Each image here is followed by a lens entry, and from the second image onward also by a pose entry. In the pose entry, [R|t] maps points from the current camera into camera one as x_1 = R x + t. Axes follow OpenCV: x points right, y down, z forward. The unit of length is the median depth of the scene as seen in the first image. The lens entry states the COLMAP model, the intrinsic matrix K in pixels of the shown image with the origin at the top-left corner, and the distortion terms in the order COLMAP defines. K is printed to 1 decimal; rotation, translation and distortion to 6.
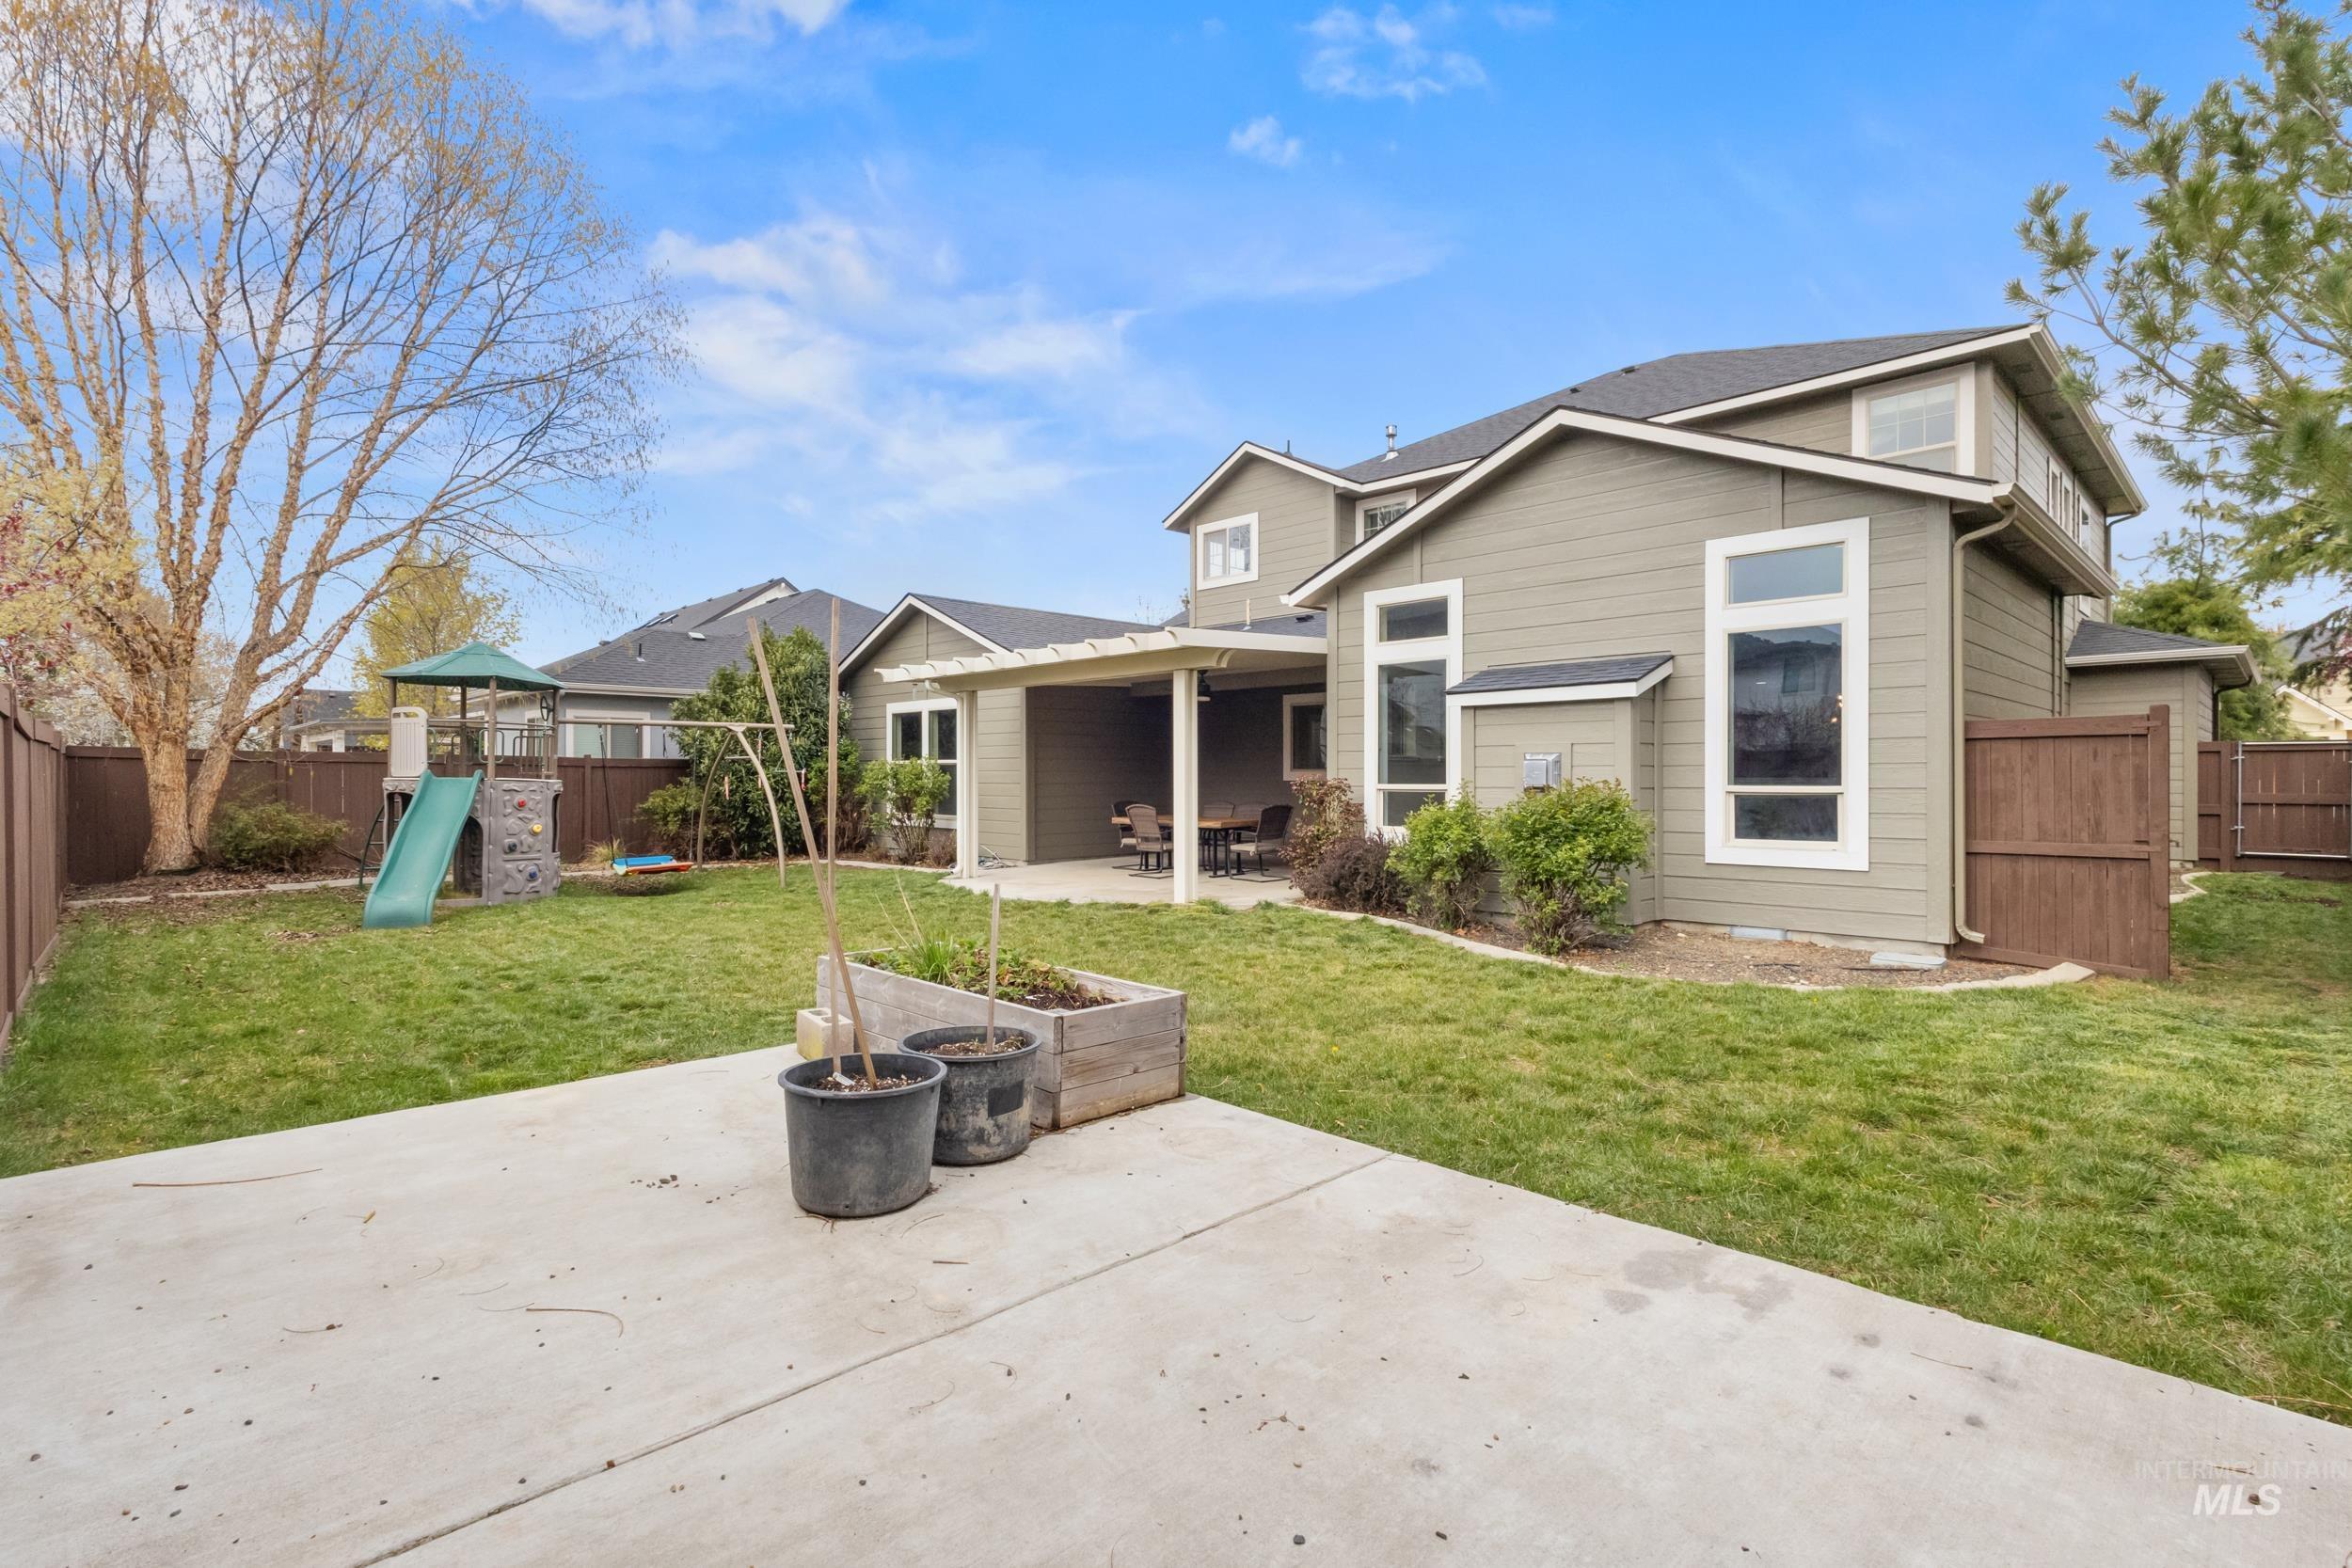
lens RADIAL K [[1075.1, 0, 1169.7], [0, 1075.1, 776.8], [0, 0, 1]] dist [-0.002159, -0.000711]
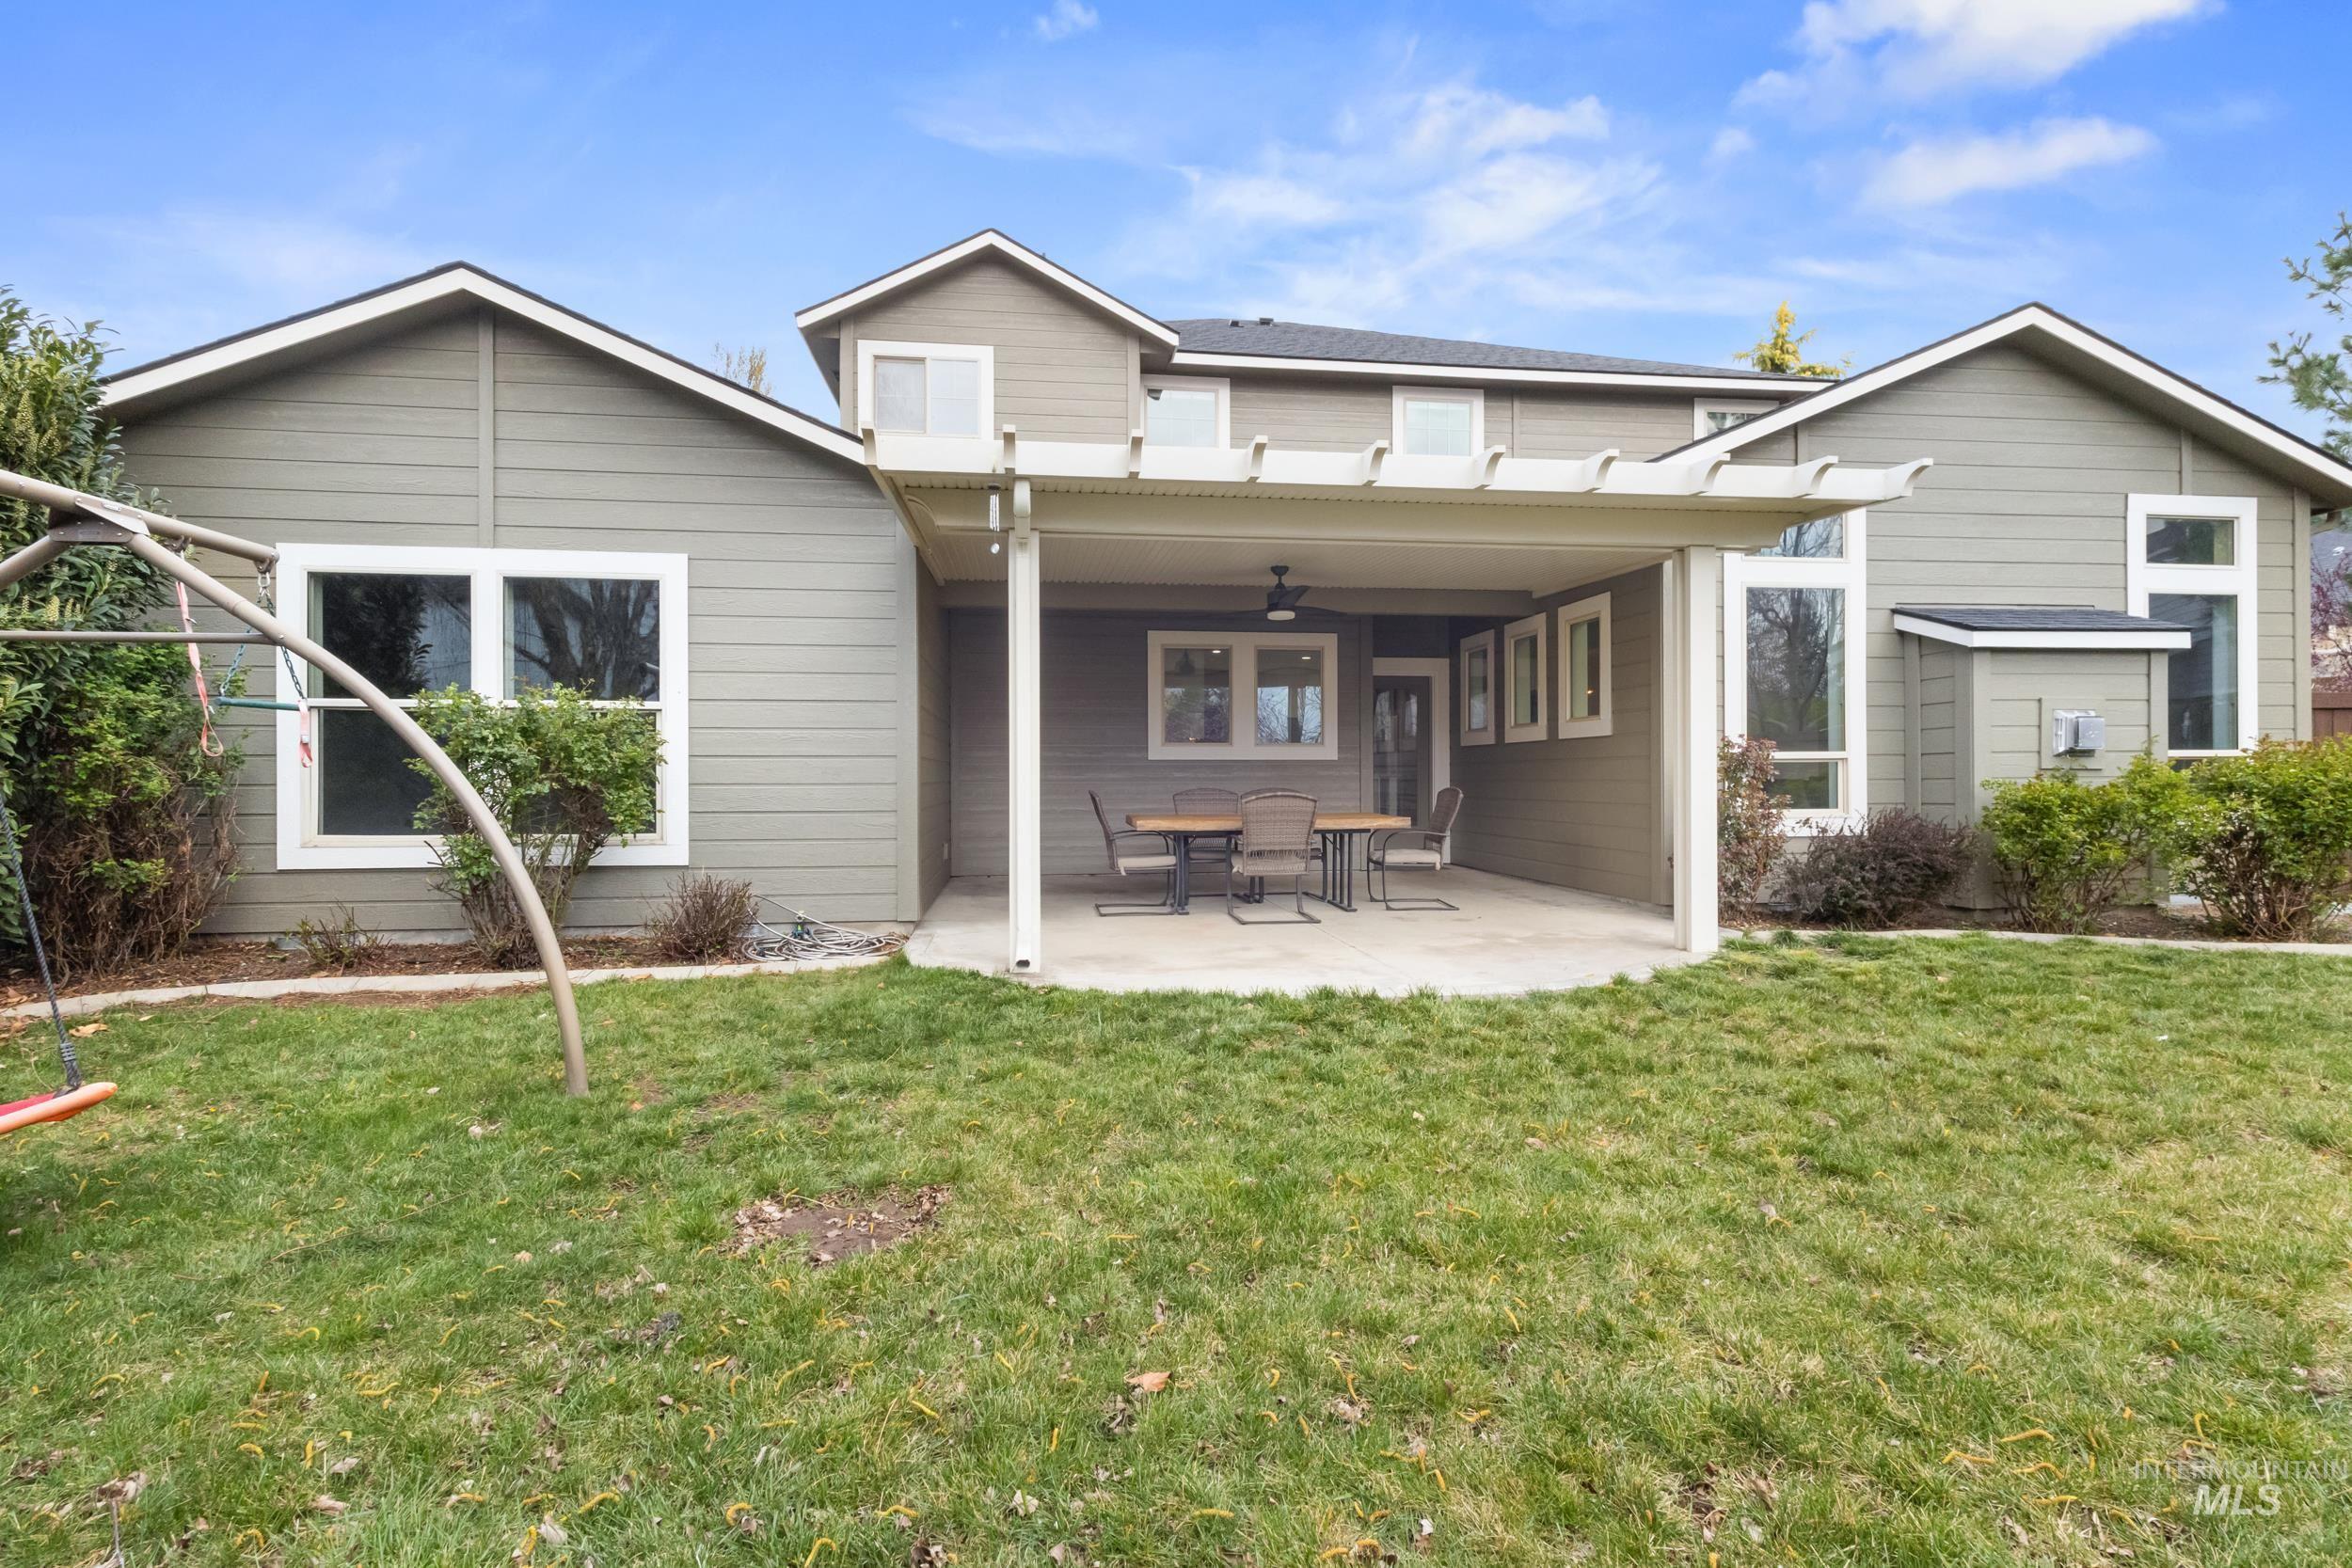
lens RADIAL K [[1075.1, 0, 1176.3], [0, 1075.1, 785.8], [0, 0, 1]] dist [-0.002159, -0.000711]
pose [[0.596802, -0.006371, 0.802364, -0.701161], [0.006213, 0.999975, 0.003319, 0.028504], [-0.802365, 0.003004, 0.596826, 1.004699]]
